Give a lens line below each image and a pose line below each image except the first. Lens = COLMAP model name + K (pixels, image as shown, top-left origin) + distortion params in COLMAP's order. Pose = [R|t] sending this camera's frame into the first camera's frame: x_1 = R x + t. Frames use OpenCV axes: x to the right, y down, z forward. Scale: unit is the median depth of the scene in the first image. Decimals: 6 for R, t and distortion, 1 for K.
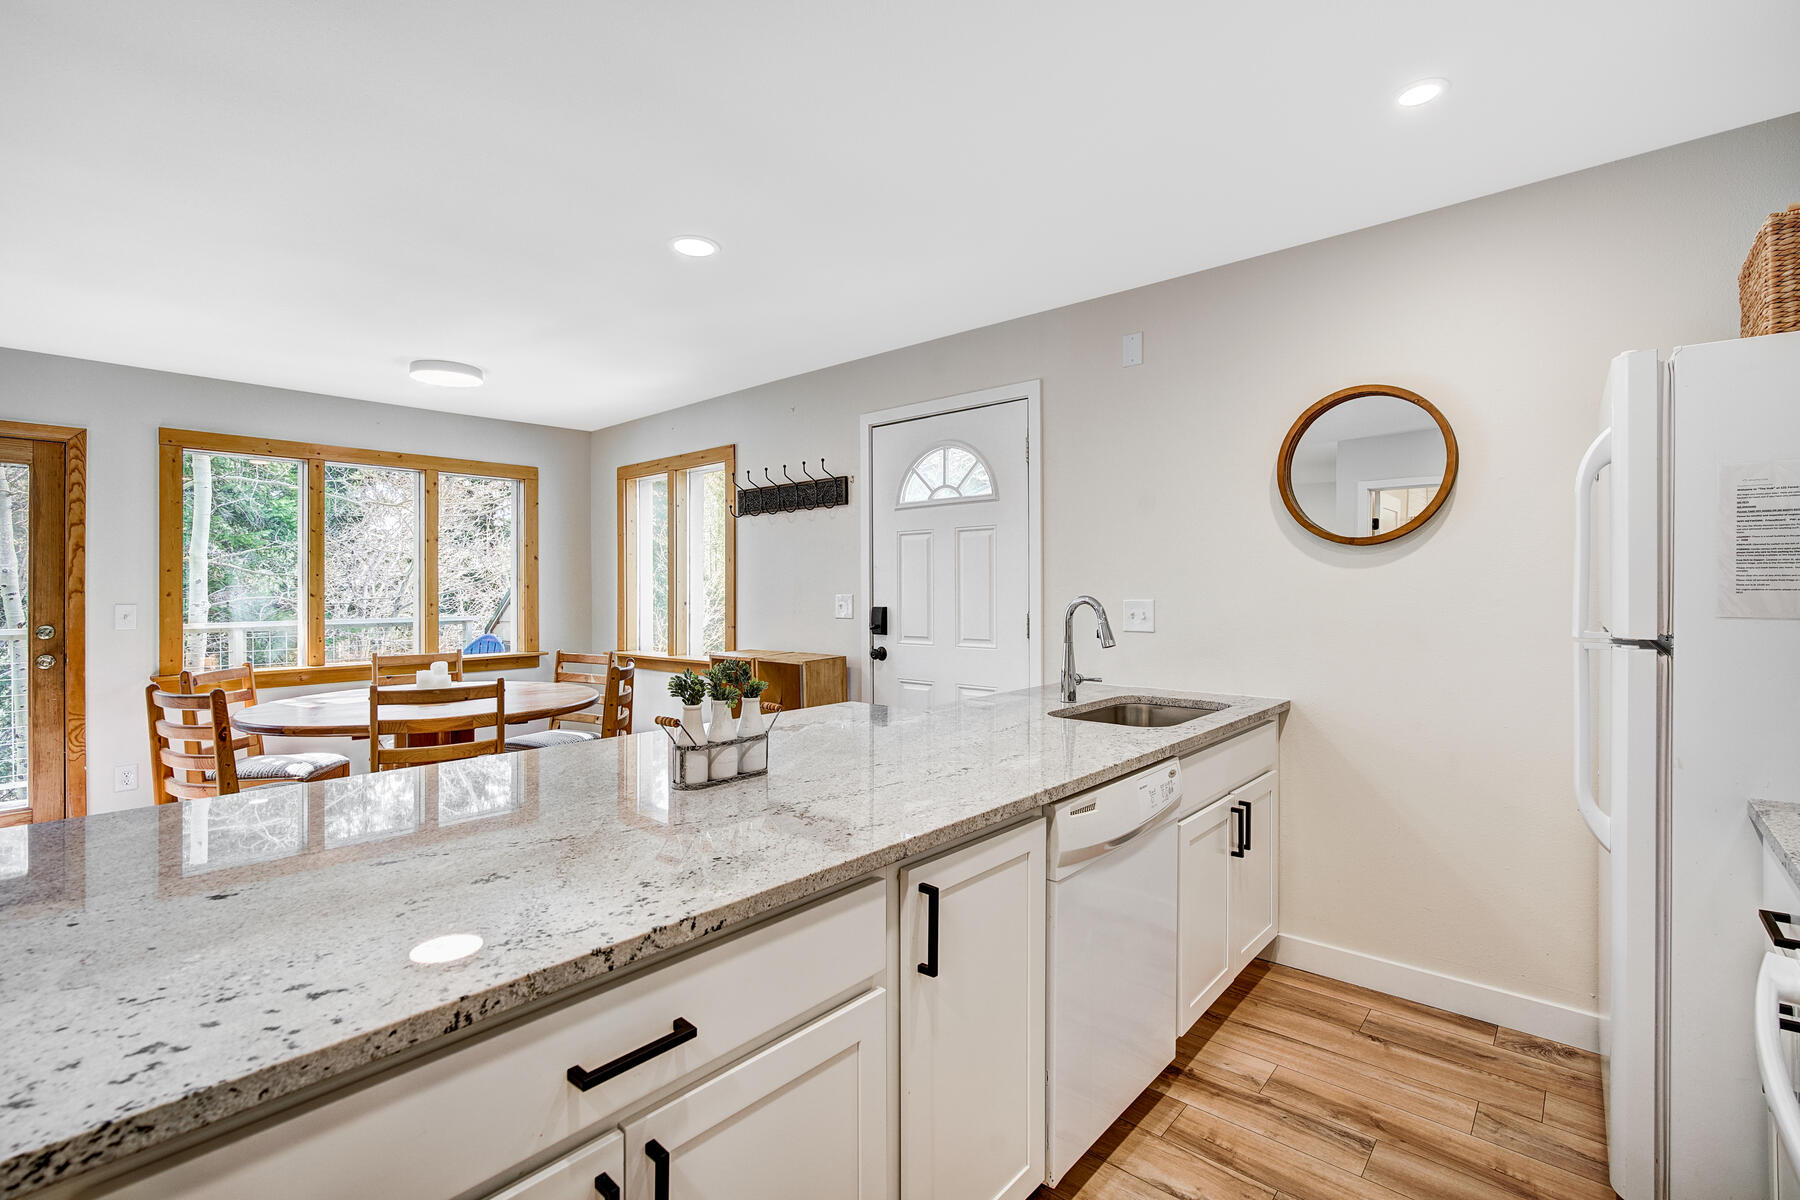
lens RADIAL K [[800.4, 0, 901.1], [0, 800.4, 595.2], [0, 0, 1]] dist [-0.002669, 0.000584]
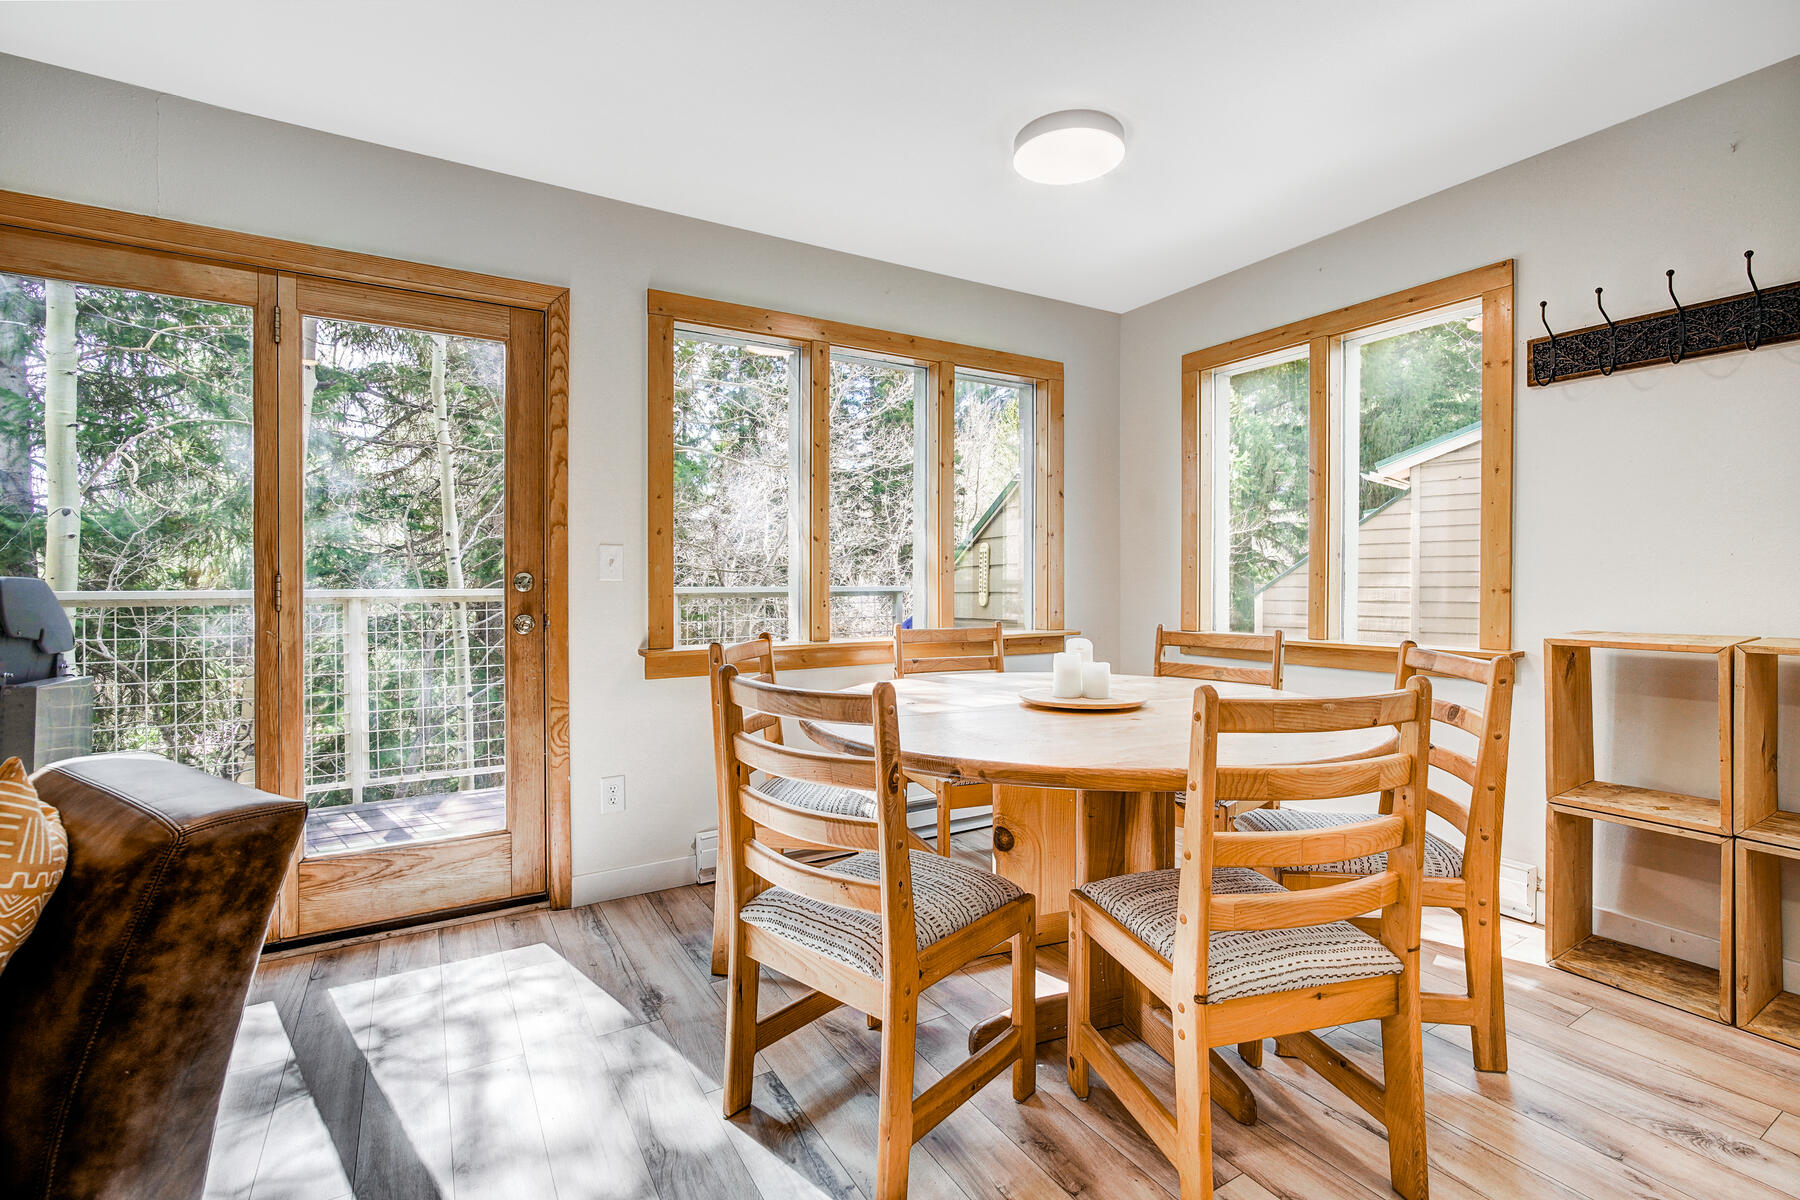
lens RADIAL K [[803.4, 0, 900.0], [0, 803.4, 600.0], [0, 0, 1]] dist [-0.008898, 0.000427]
pose [[0.953315, 0.011131, -0.301773, -0.584932], [-0.006160, 0.999829, 0.017420, 0.051516], [0.301916, -0.014748, 0.953221, 0.460781]]
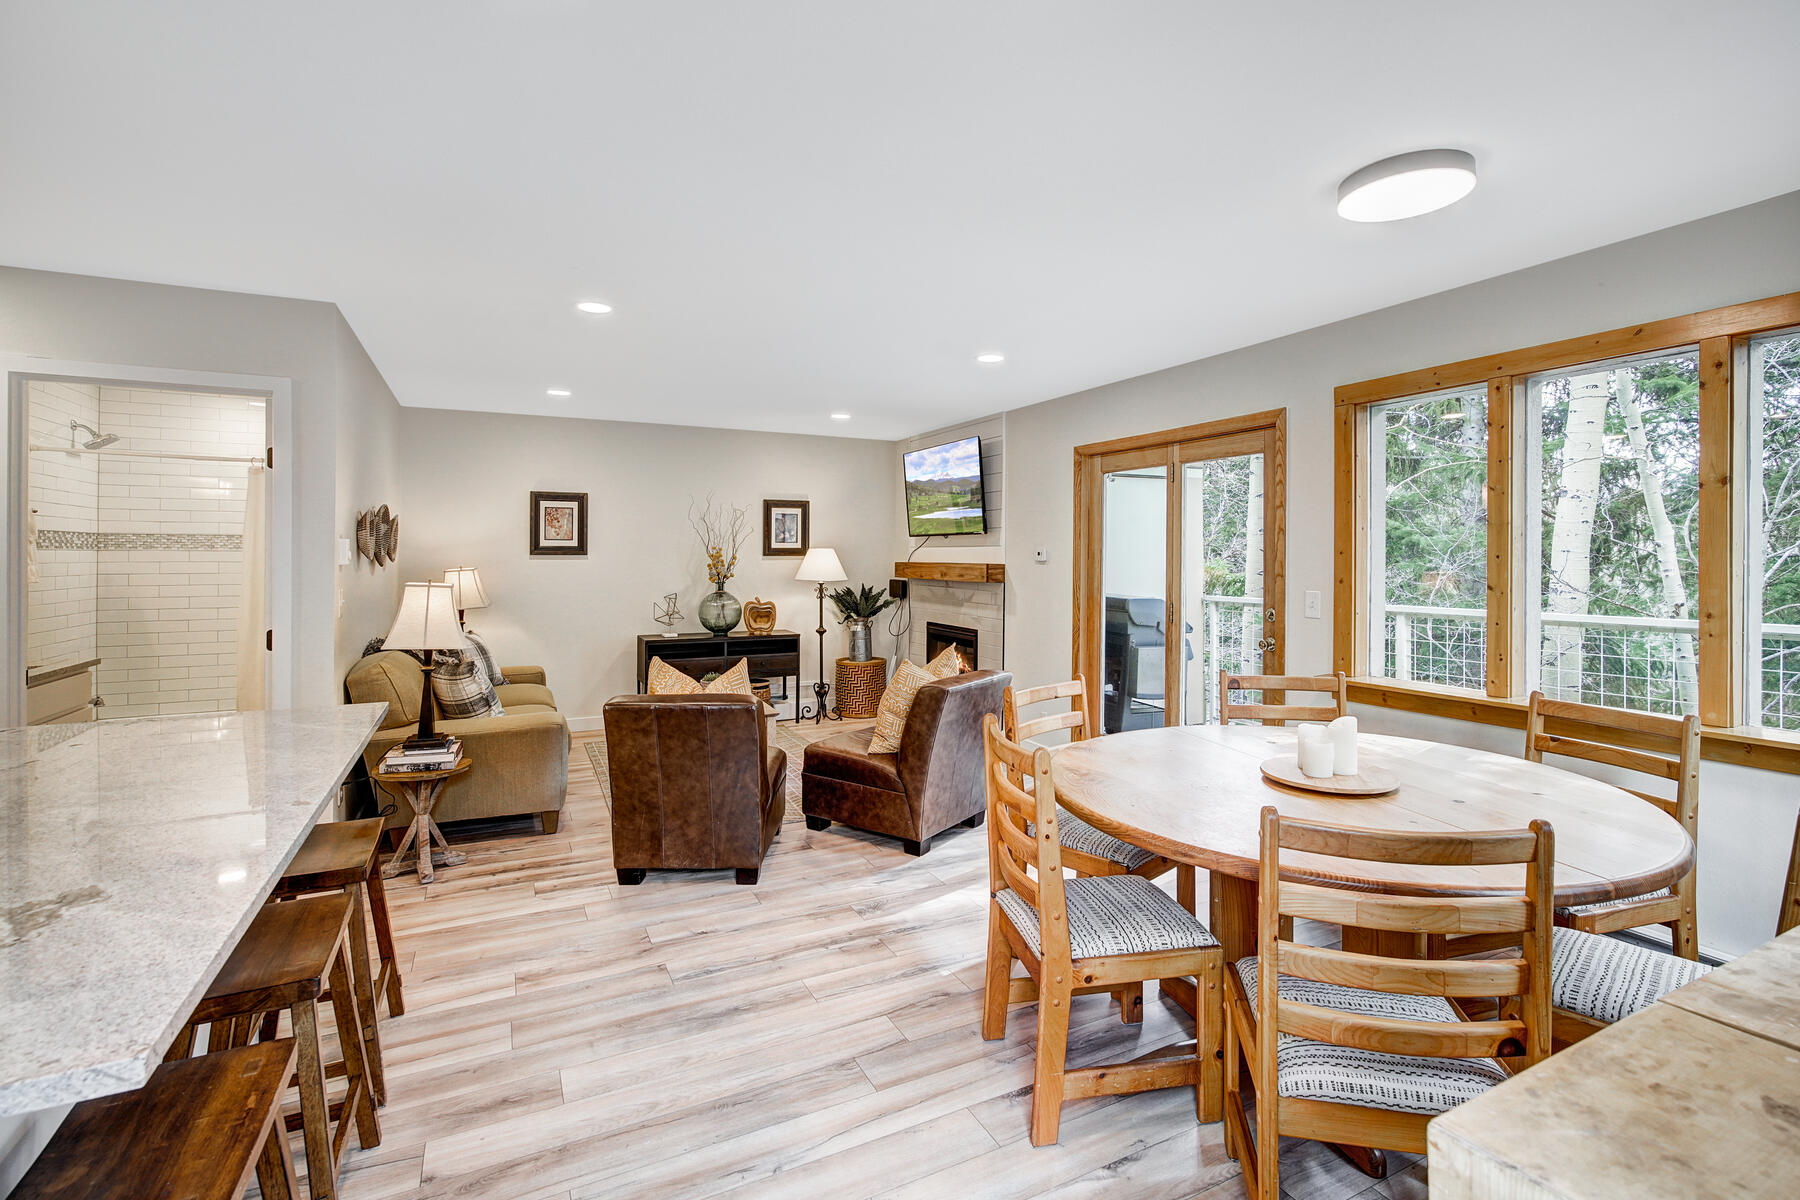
lens RADIAL K [[824.4, 0, 906.6], [0, 824.4, 552.0], [0, 0, 1]] dist [-0.001846, 0.000919]
pose [[-0.375953, 0.001697, -0.926637, 0.083360], [-0.005112, 0.999979, 0.003905, -0.038378], [0.926625, 0.006205, -0.375937, 1.038036]]
